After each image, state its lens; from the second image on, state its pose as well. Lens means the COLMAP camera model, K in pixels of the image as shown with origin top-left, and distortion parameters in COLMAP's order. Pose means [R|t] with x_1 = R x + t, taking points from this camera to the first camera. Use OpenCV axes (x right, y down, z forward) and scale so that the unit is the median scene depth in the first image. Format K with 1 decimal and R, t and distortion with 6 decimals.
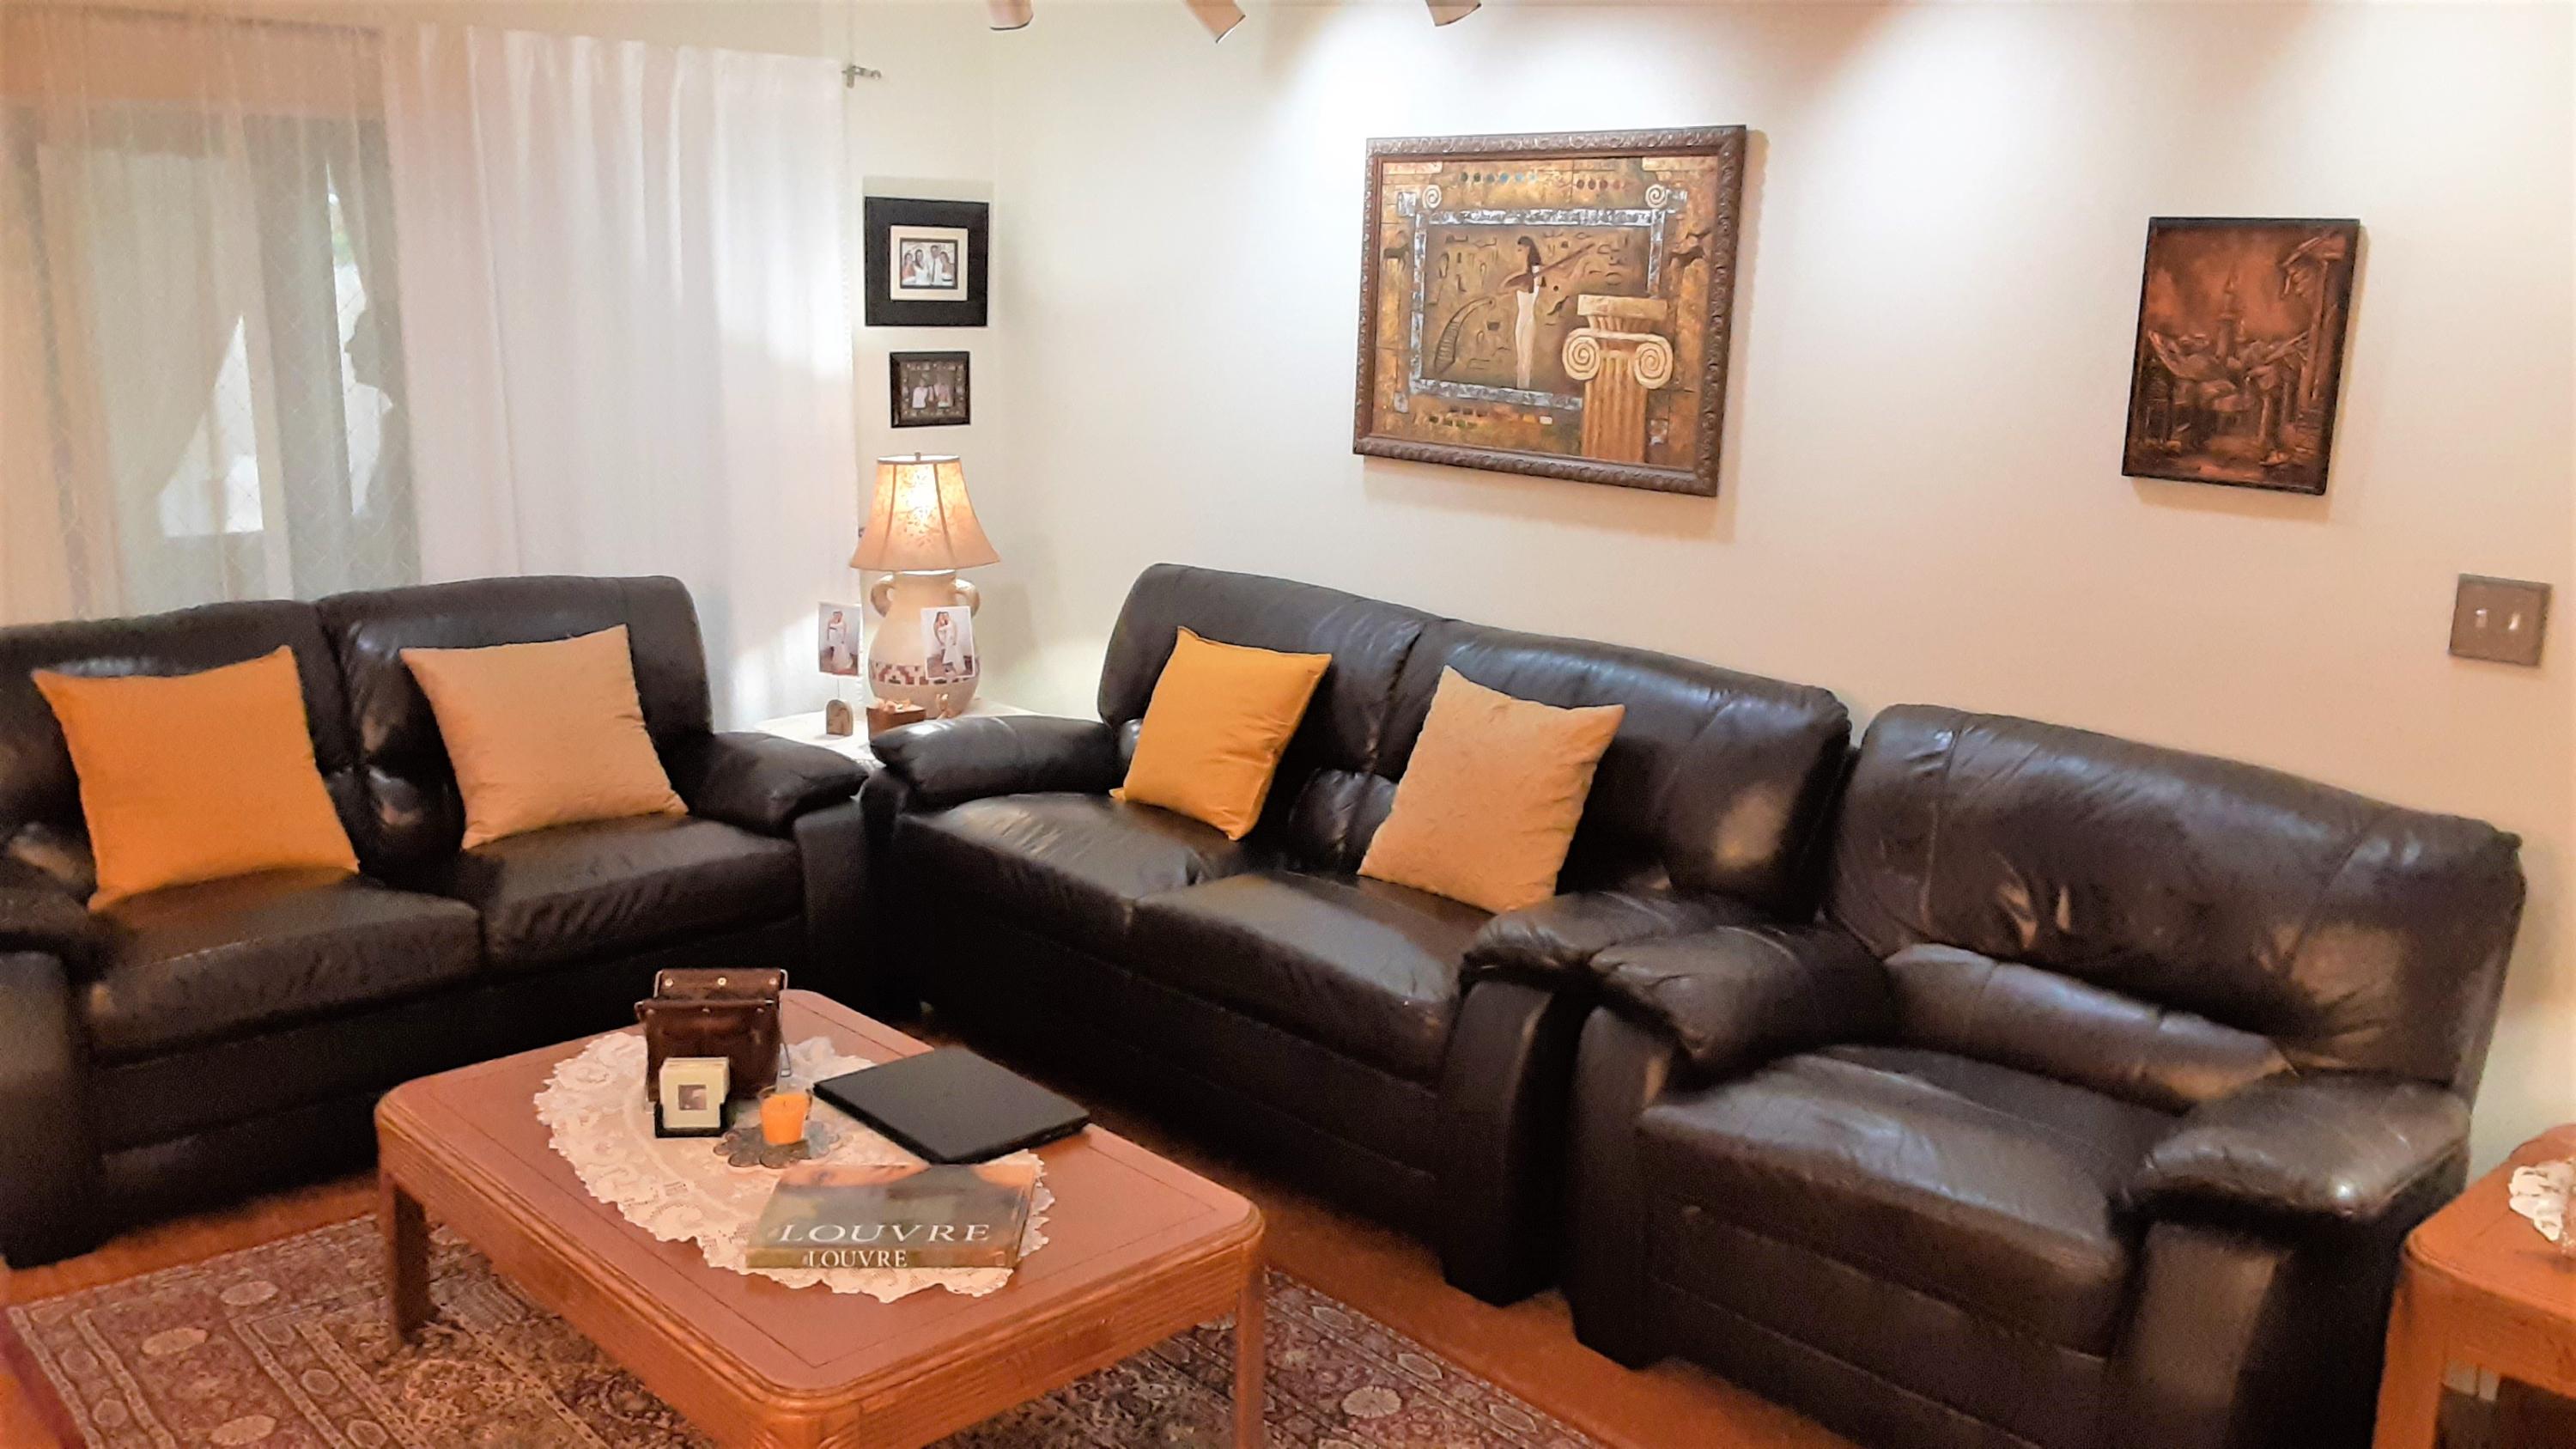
lens RADIAL K [[2095.9, 0, 1290.1], [0, 2095.9, 706.5], [0, 0, 1]] dist [0.142410, -0.231034]
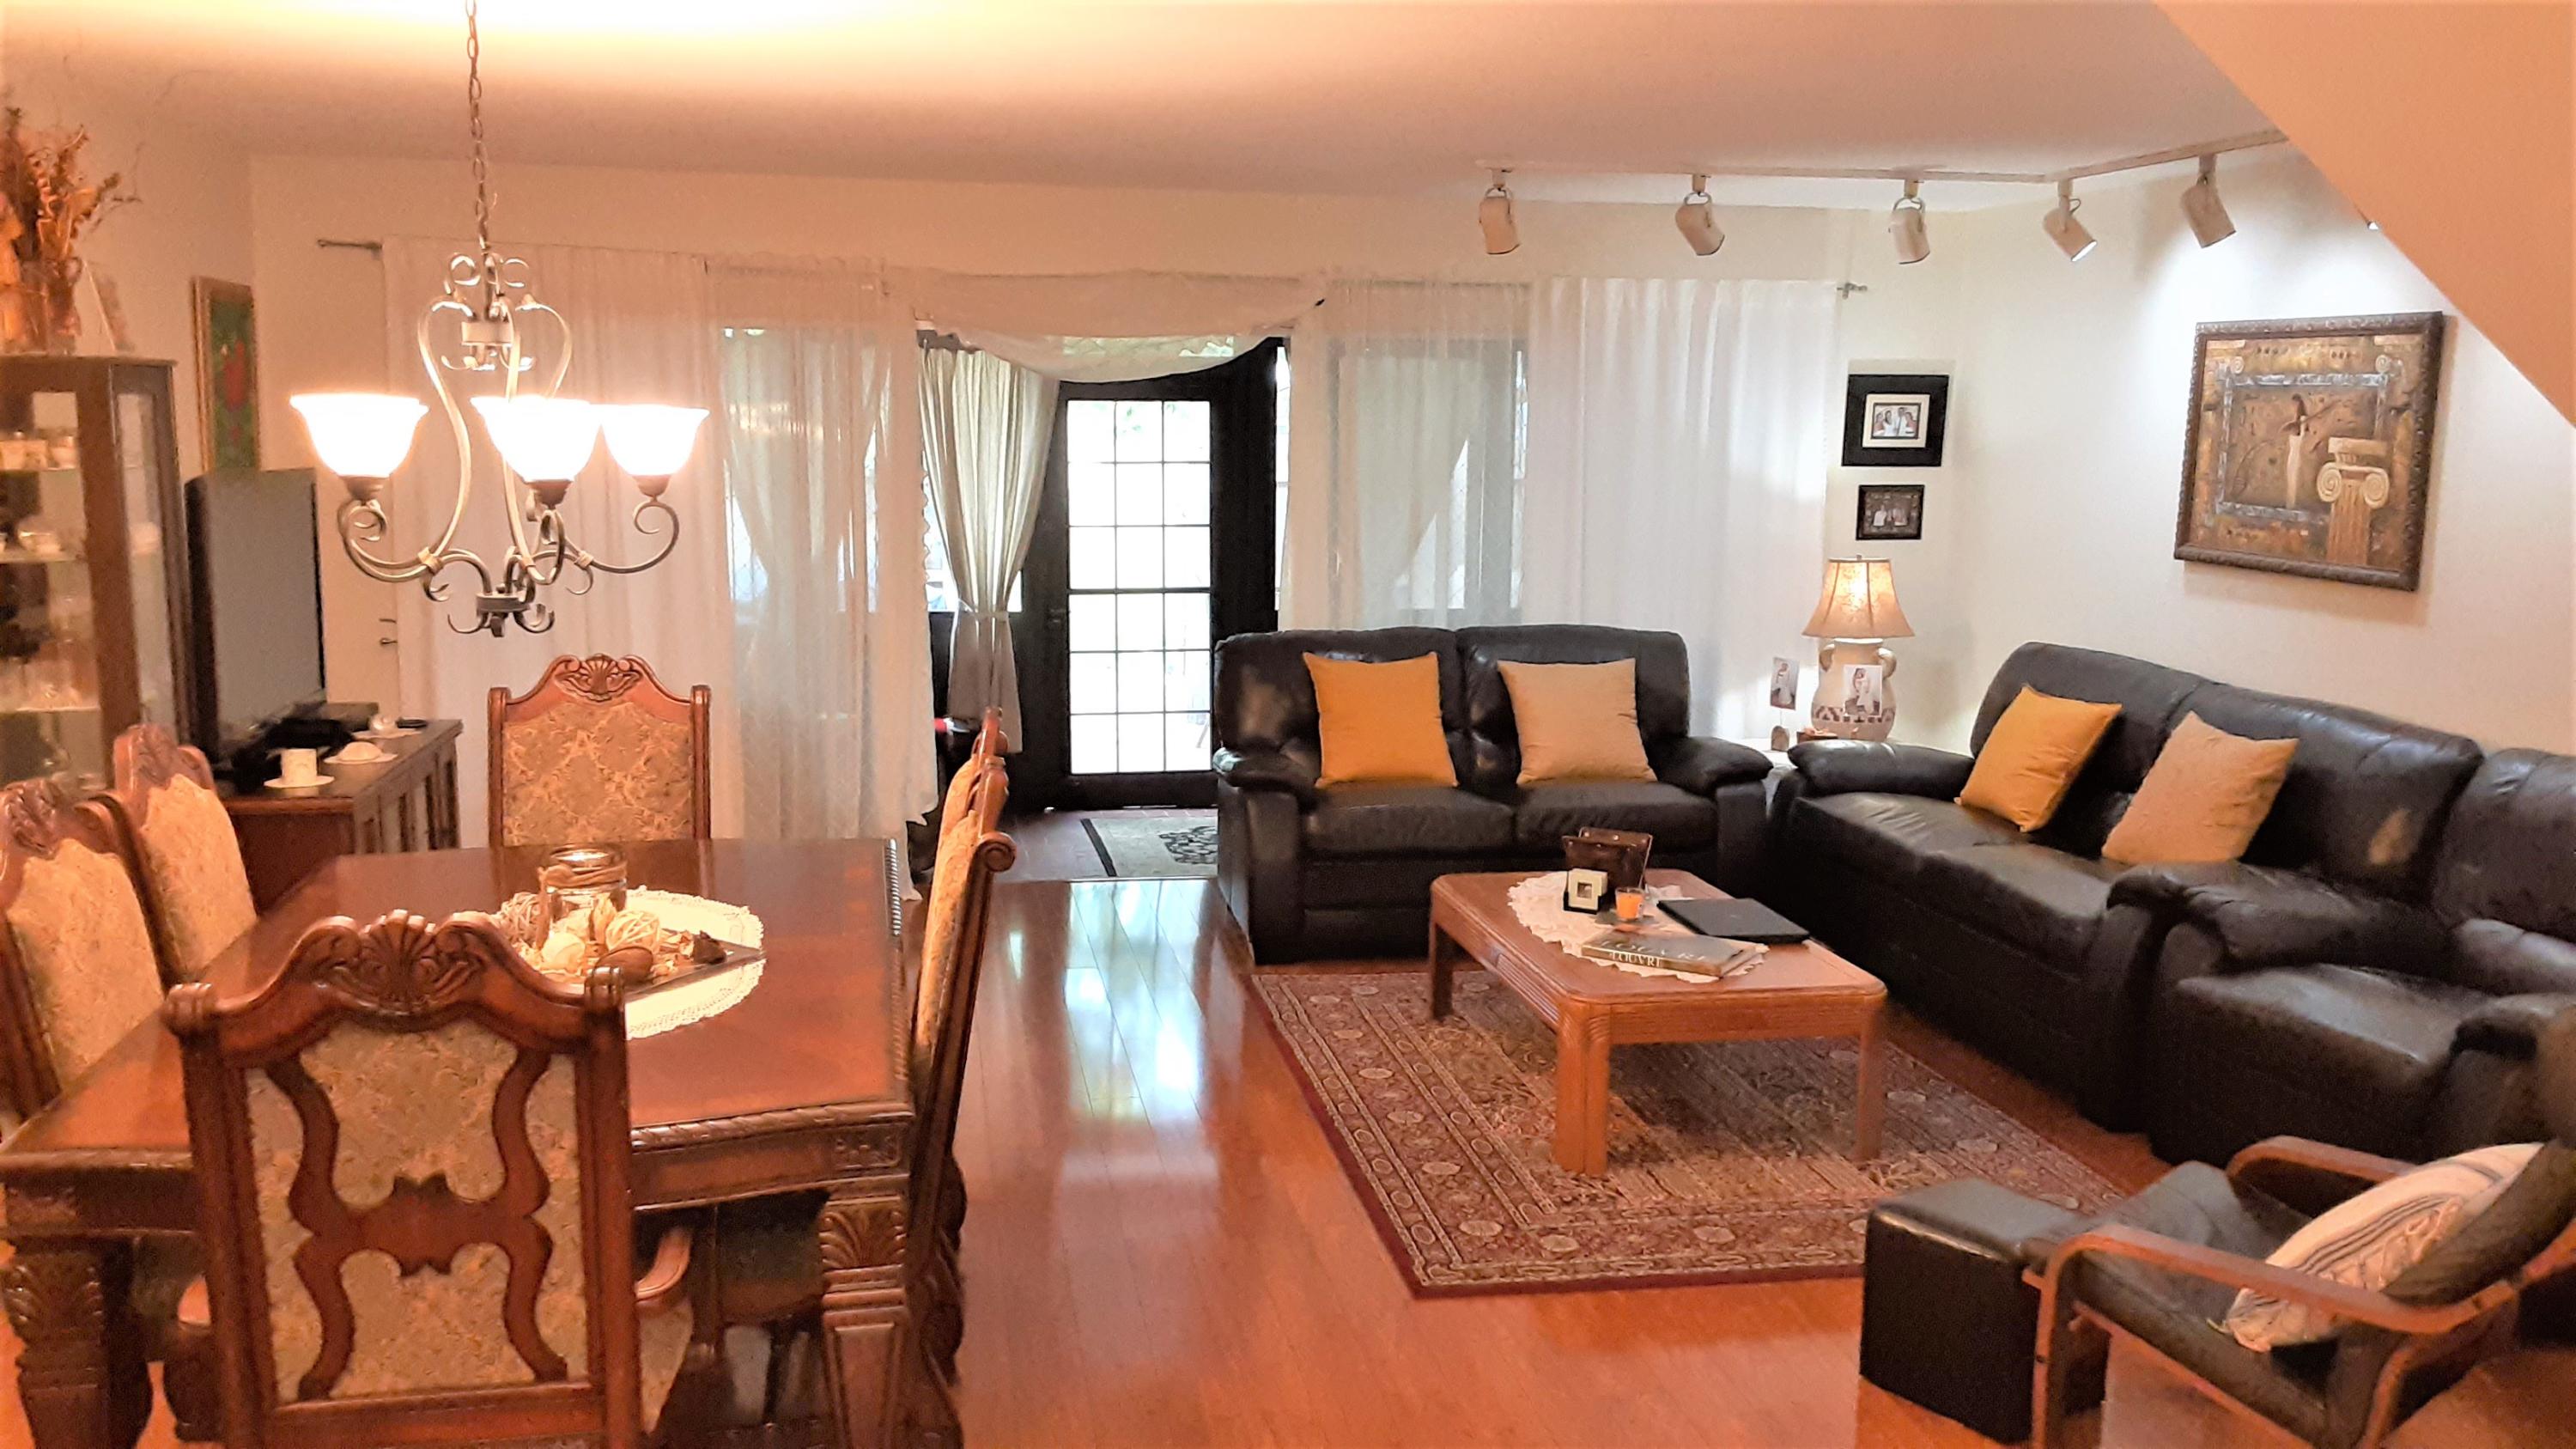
lens RADIAL K [[2095.9, 0, 1290.1], [0, 2095.9, 706.5], [0, 0, 1]] dist [0.142410, -0.231034]
pose [[0.846108, 0.066468, -0.528851, 0.300858], [-0.106098, 0.993342, -0.044898, 0.097321], [0.522346, 0.094099, 0.847526, -0.439650]]
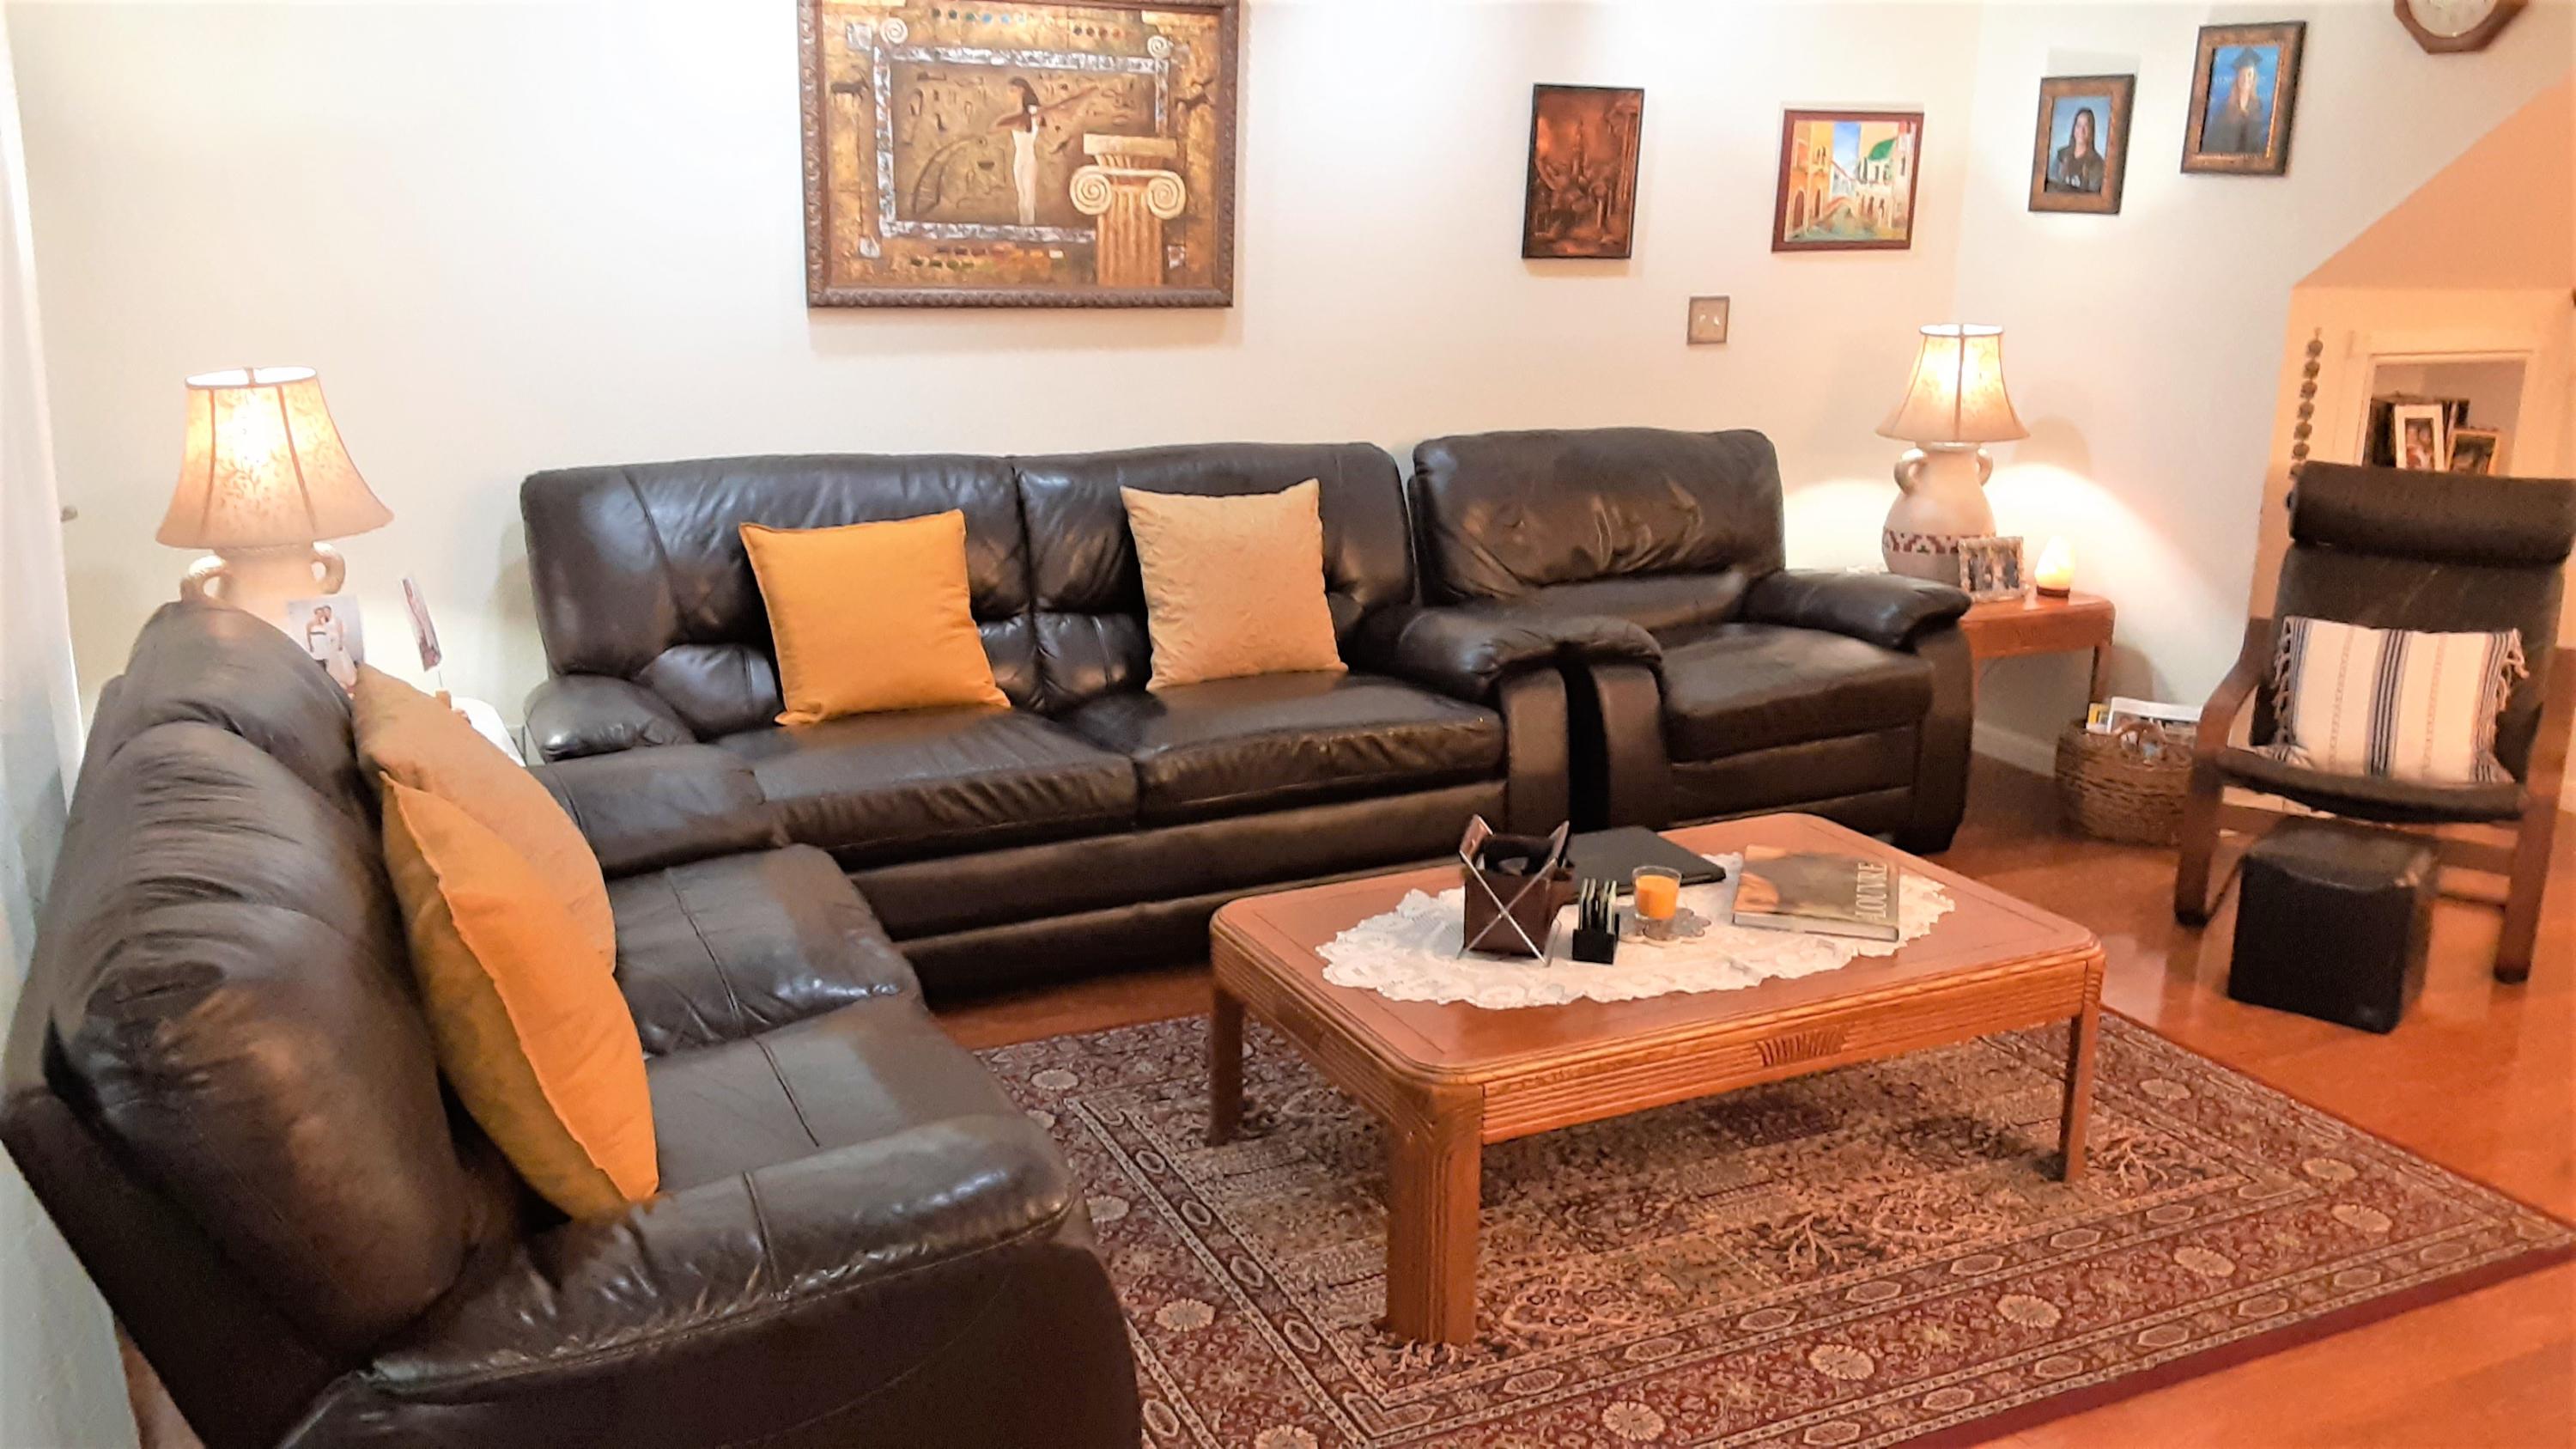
lens RADIAL K [[2095.9, 0, 1290.1], [0, 2095.9, 706.5], [0, 0, 1]] dist [0.142410, -0.231034]
pose [[0.286260, -0.257986, 0.922767, -0.909101], [0.183340, 0.960022, 0.211526, -0.121972], [-0.940447, 0.108629, 0.322116, 0.573500]]
